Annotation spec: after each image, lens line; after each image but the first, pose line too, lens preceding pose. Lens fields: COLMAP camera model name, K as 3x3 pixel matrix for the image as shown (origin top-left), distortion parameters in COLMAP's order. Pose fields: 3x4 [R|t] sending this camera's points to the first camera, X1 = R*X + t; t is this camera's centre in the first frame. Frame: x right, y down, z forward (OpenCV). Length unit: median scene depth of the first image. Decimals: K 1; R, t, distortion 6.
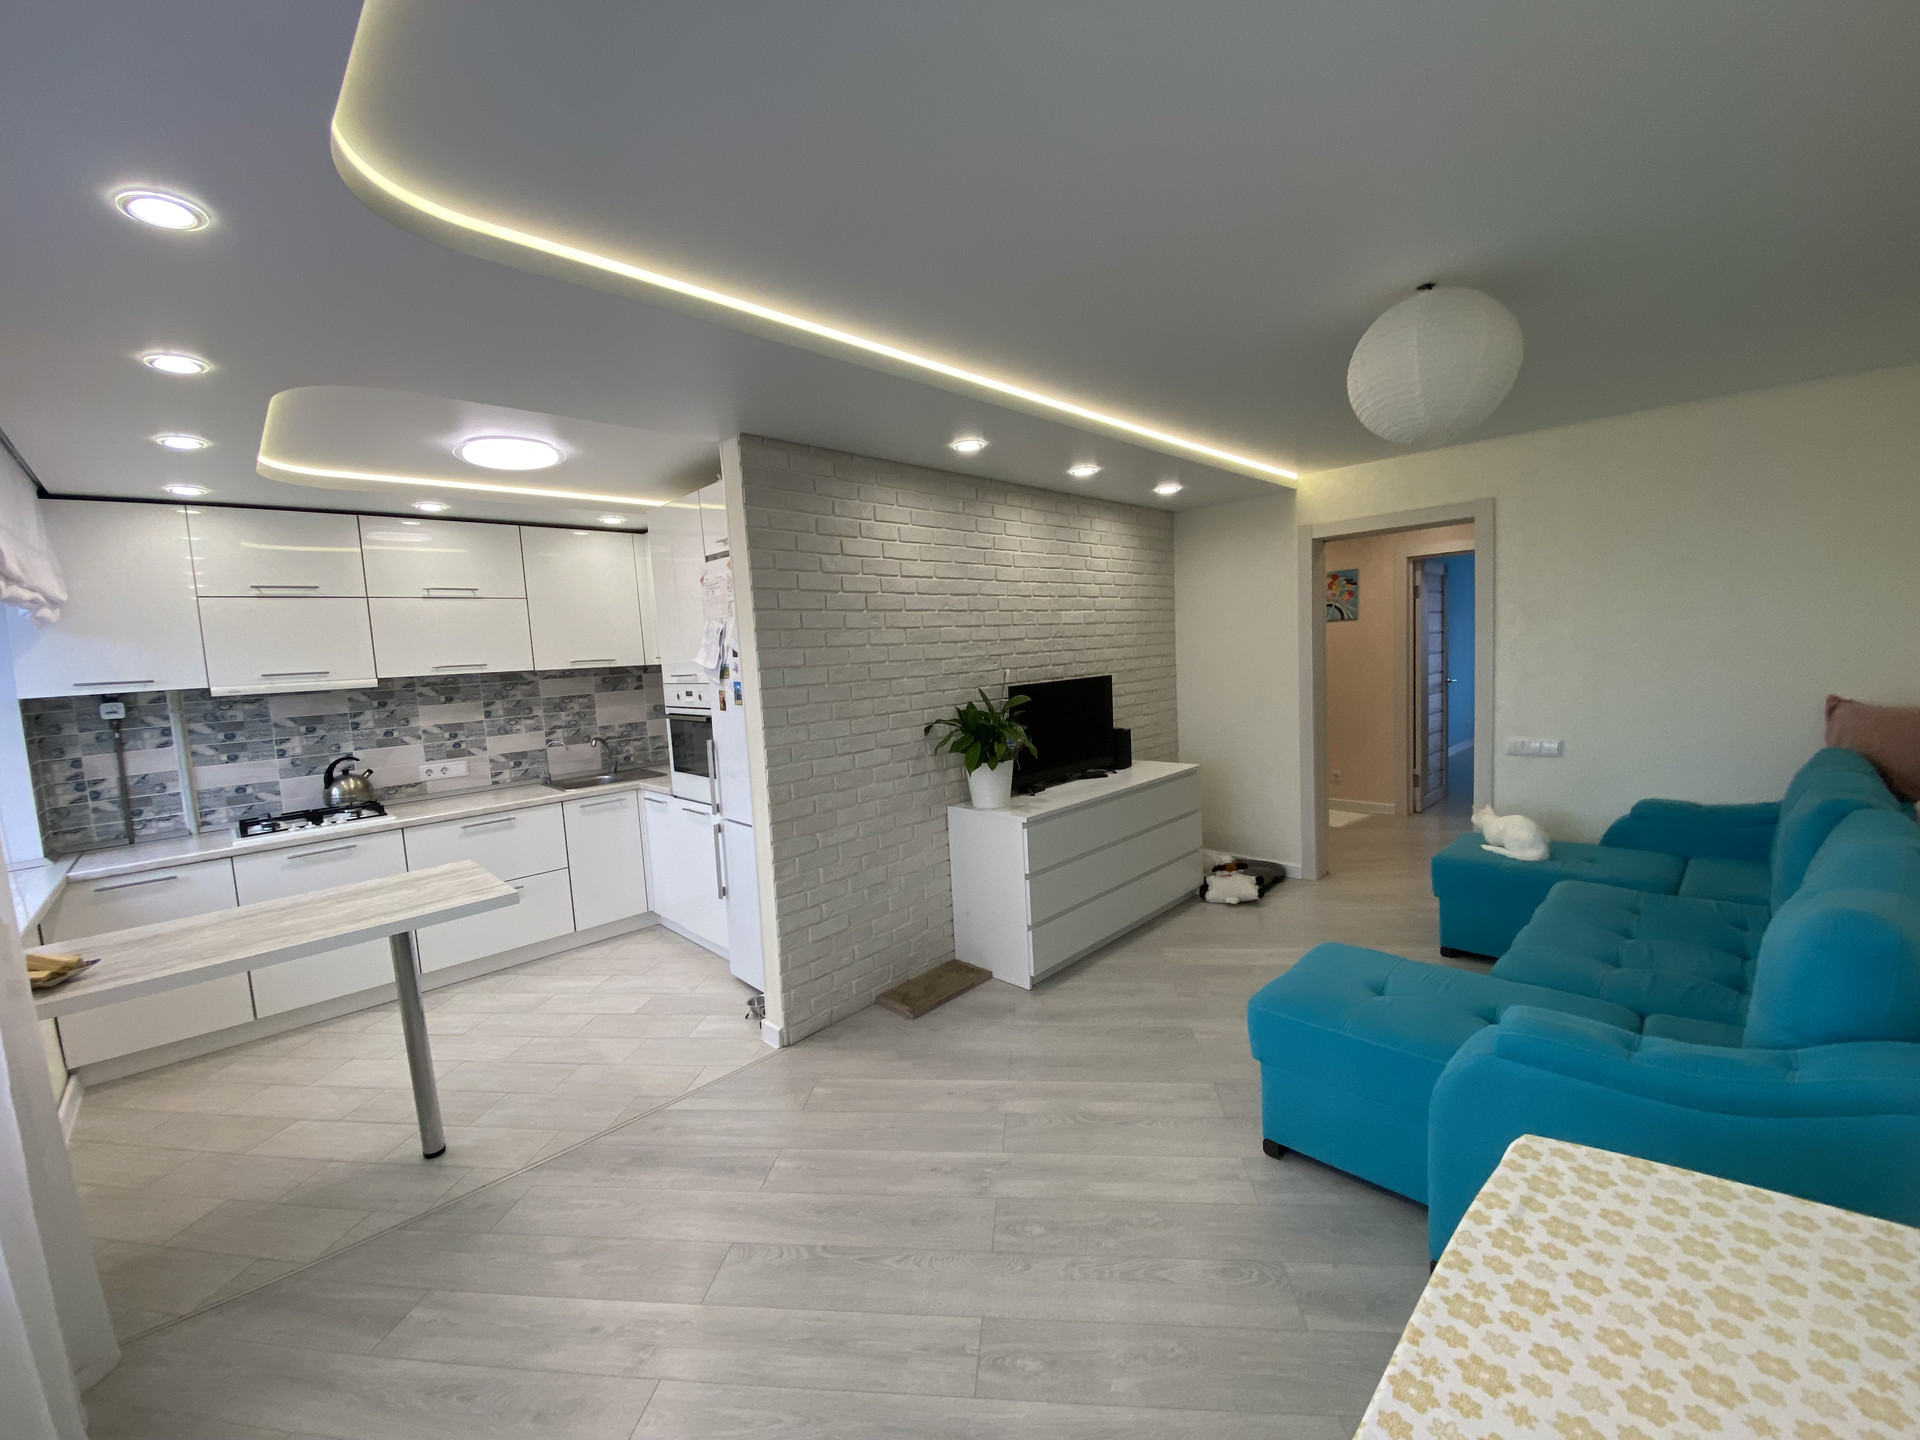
lens RADIAL K [[771.1, 0, 1007.6], [0, 771.1, 726.7], [0, 0, 1]] dist [-0.034726, -0.001380]
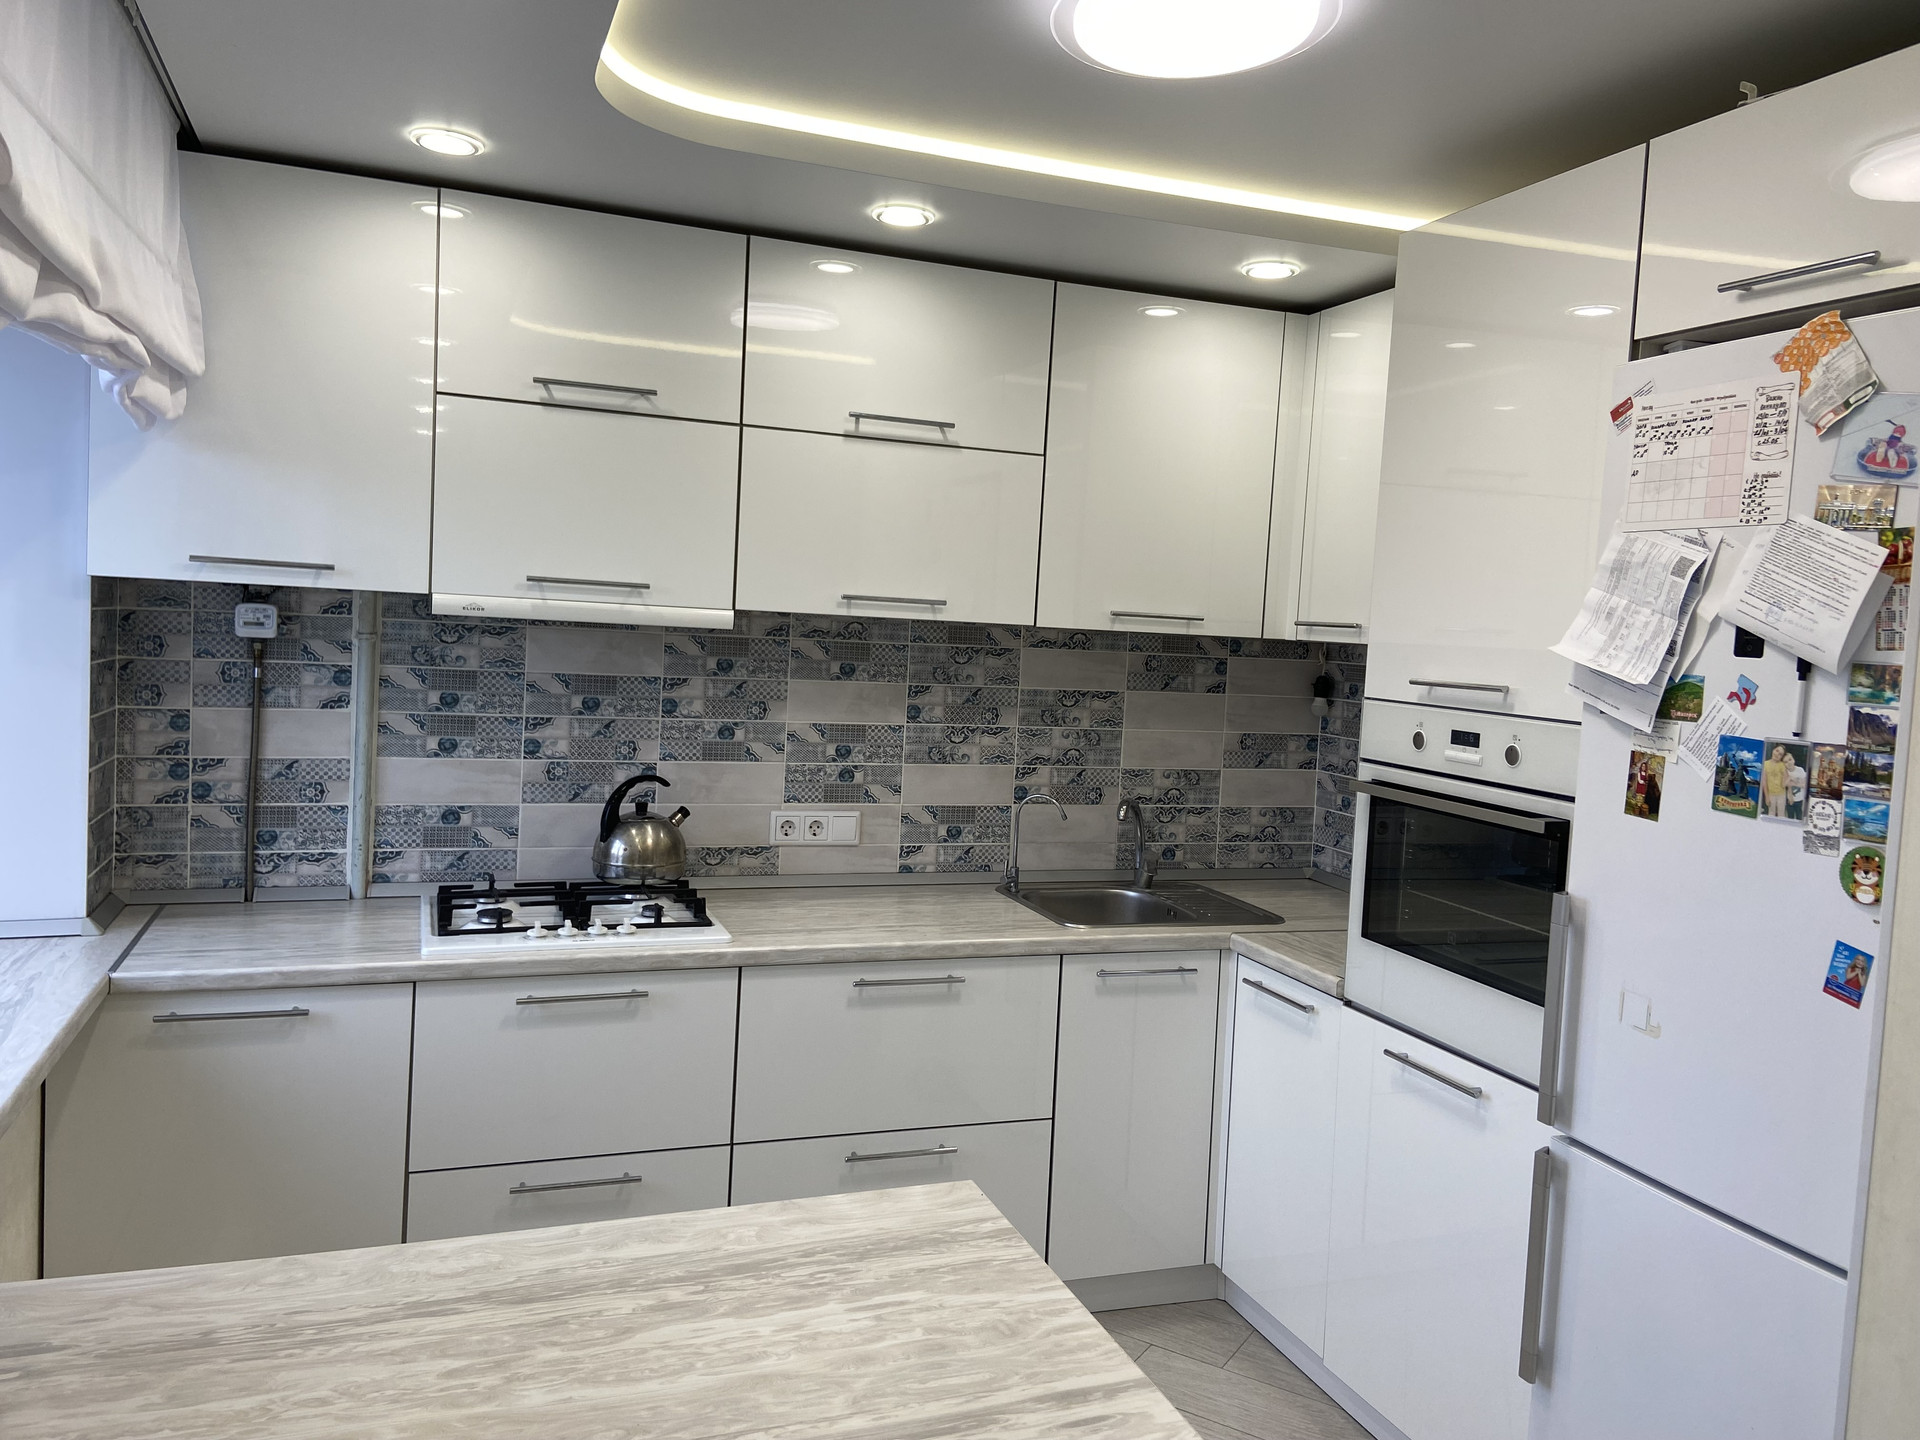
lens RADIAL K [[1466.8, 0, 958.1], [0, 1466.8, 719.4], [0, 0, 1]] dist [0.061971, -0.010717]
pose [[0.885450, 0.126030, -0.447320, -0.342596], [-0.141068, 0.990000, -0.000310, -0.019813], [0.442808, 0.063377, 0.894374, 0.304124]]
